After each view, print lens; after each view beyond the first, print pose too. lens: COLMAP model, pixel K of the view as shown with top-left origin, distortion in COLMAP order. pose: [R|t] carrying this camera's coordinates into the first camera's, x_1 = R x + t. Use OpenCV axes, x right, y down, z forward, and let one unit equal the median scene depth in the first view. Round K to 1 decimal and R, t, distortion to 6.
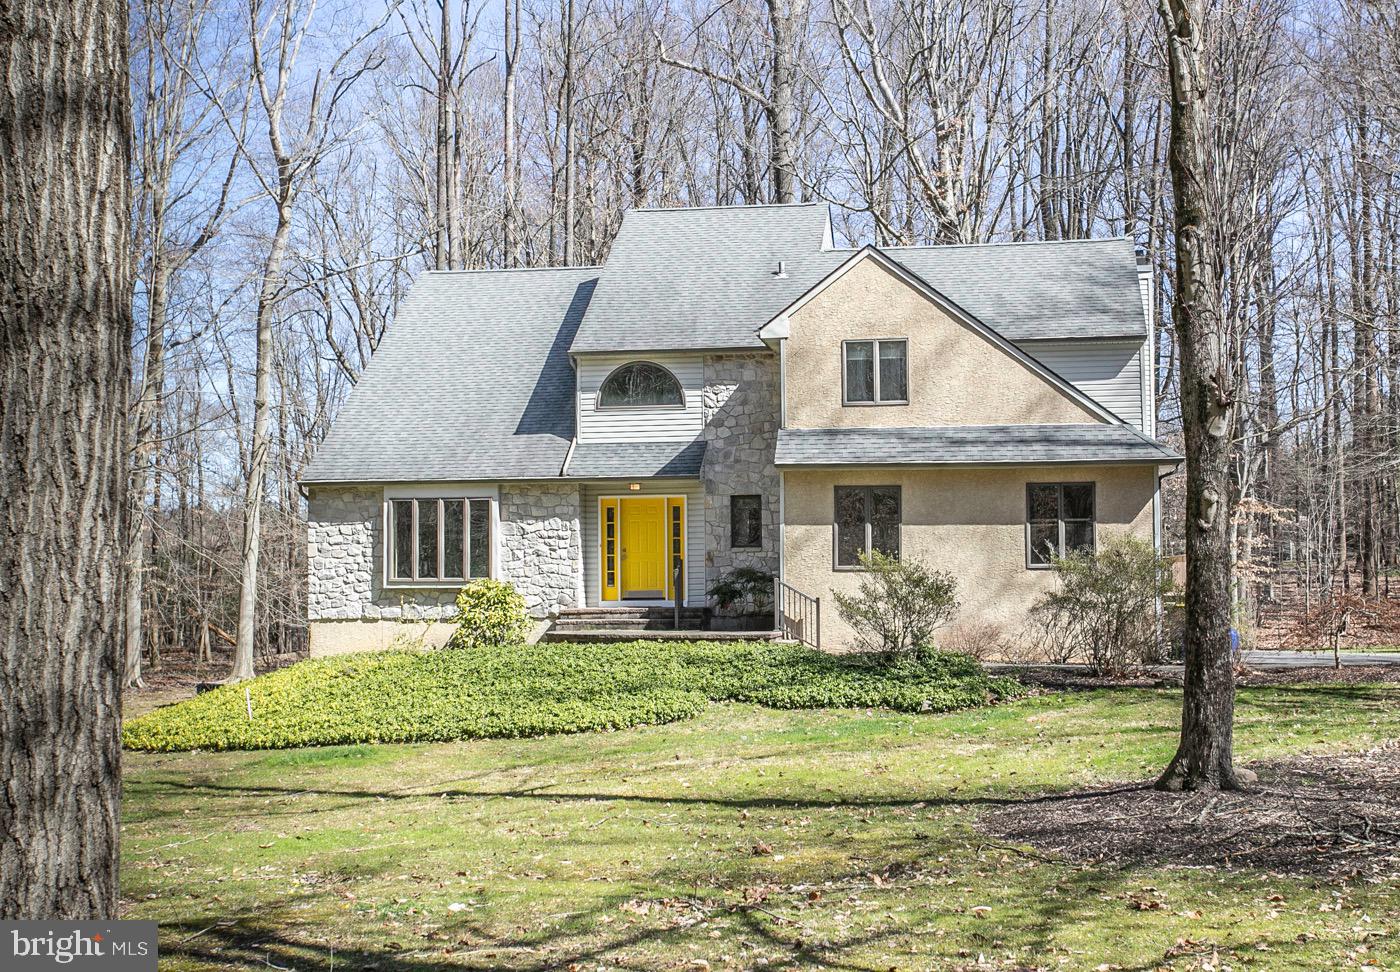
lens RADIAL K [[1734.7, 0, 766.6], [0, 1734.7, 511.4], [0, 0, 1]] dist [-0.024514, 0.331418]
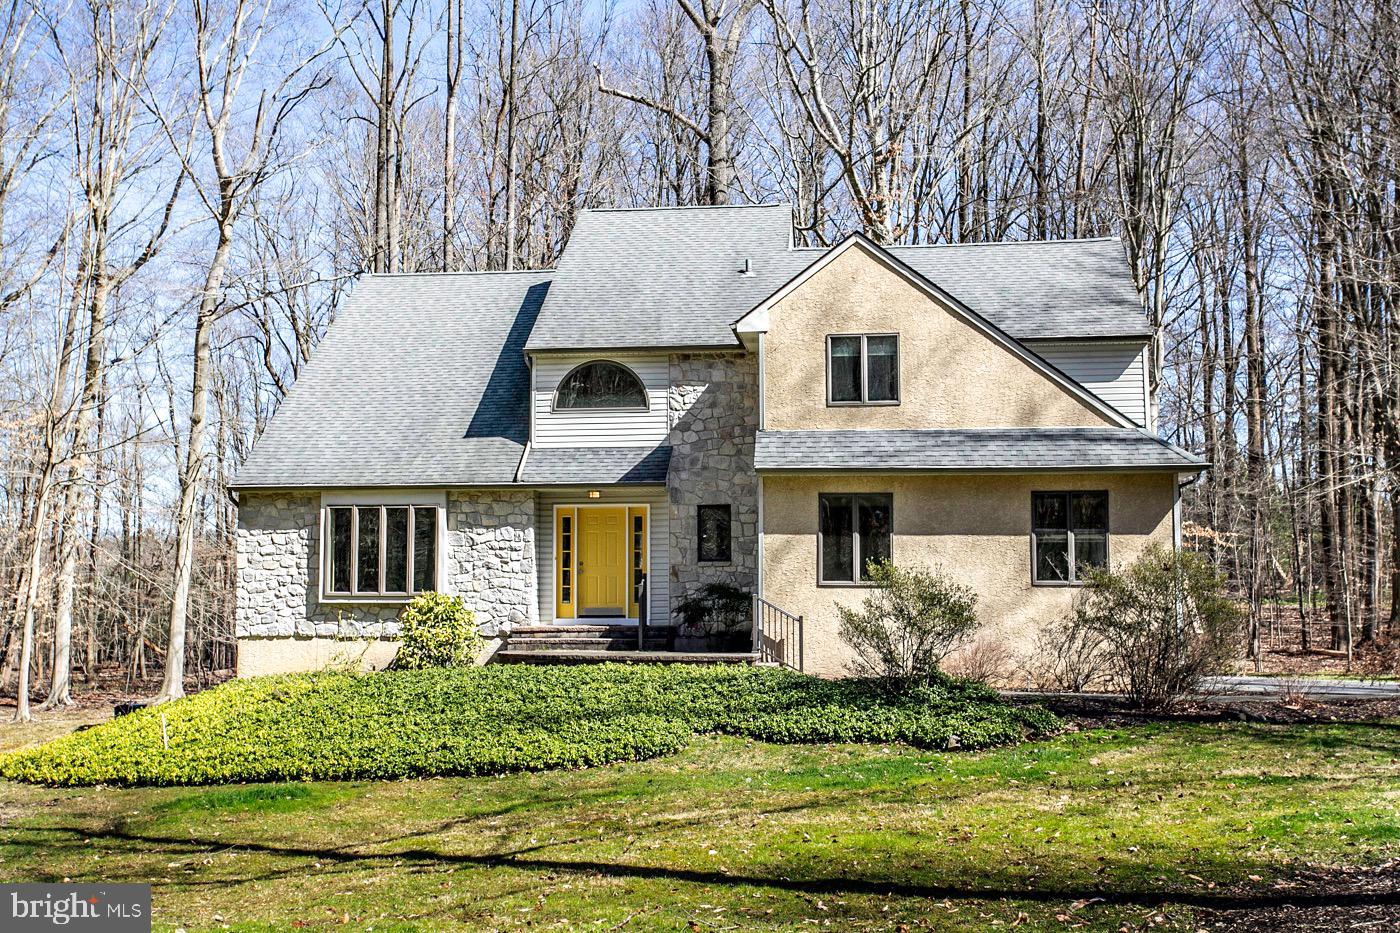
lens RADIAL K [[1609.9, 0, 700.0], [0, 1609.9, 466.5], [0, 0, 1]] dist [0.005872, 0.008020]
pose [[0.999826, 0.009148, 0.016266, -0.035871], [-0.008393, 0.998912, -0.045867, 0.010309], [-0.016668, 0.045722, 0.998815, 0.150863]]
